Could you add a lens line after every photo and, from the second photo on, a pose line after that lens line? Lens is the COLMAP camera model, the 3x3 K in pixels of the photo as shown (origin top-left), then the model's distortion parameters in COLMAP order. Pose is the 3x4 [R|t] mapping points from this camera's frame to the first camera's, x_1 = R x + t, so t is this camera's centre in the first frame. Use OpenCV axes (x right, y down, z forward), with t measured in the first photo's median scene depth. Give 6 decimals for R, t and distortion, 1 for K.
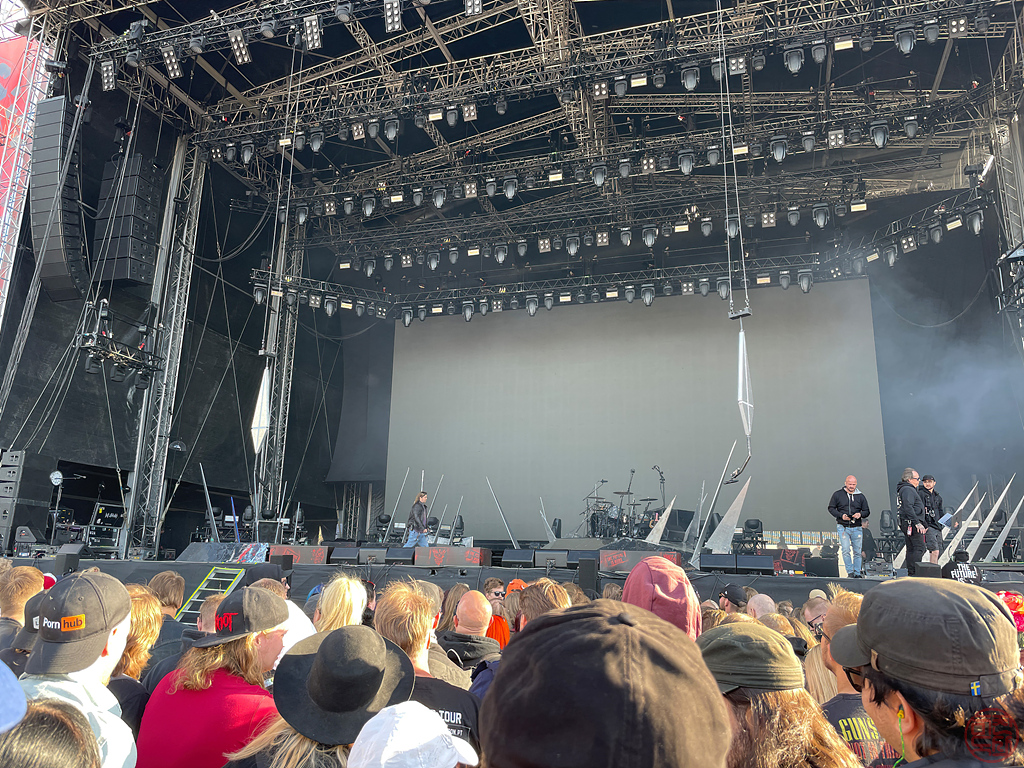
lens RADIAL K [[779.2, 0, 495.3], [0, 779.2, 379.6], [0, 0, 1]] dist [0.046948, -0.005369]
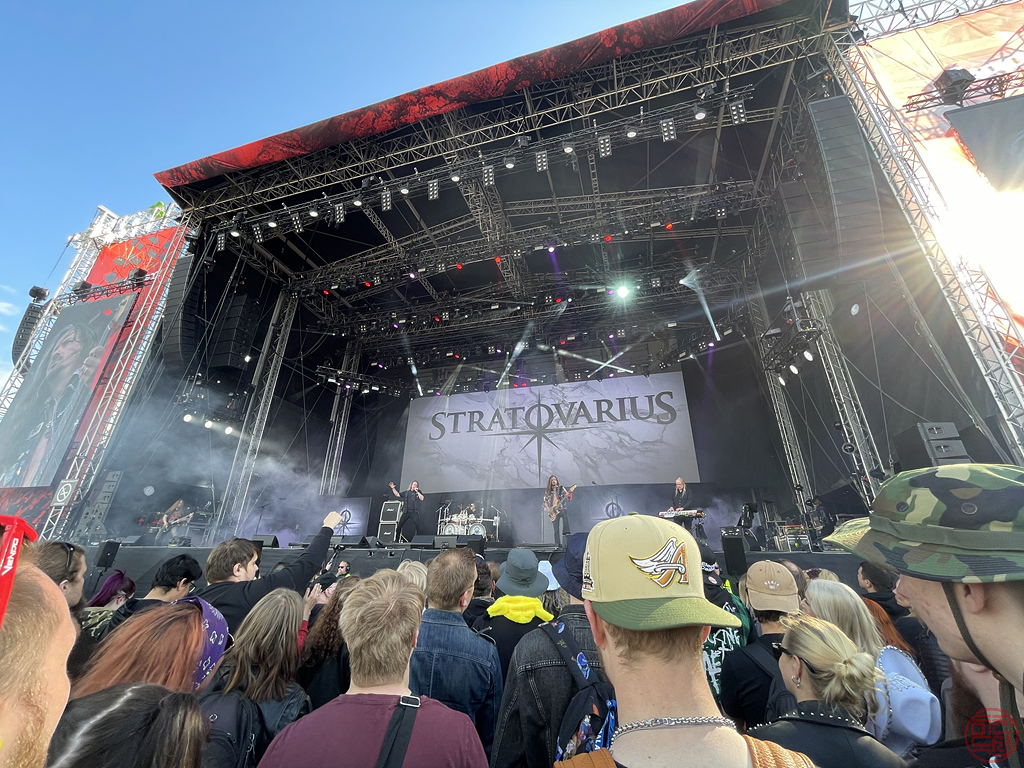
lens RADIAL K [[411.6, 0, 512.0], [0, 411.6, 384.0], [0, 0, 1]] dist [0.001020, 0.000341]
pose [[0.999370, 0.003265, 0.035330, 0.072862], [0.002576, 0.986453, -0.164021, 0.041879], [-0.035387, 0.164009, 0.985824, 0.136769]]
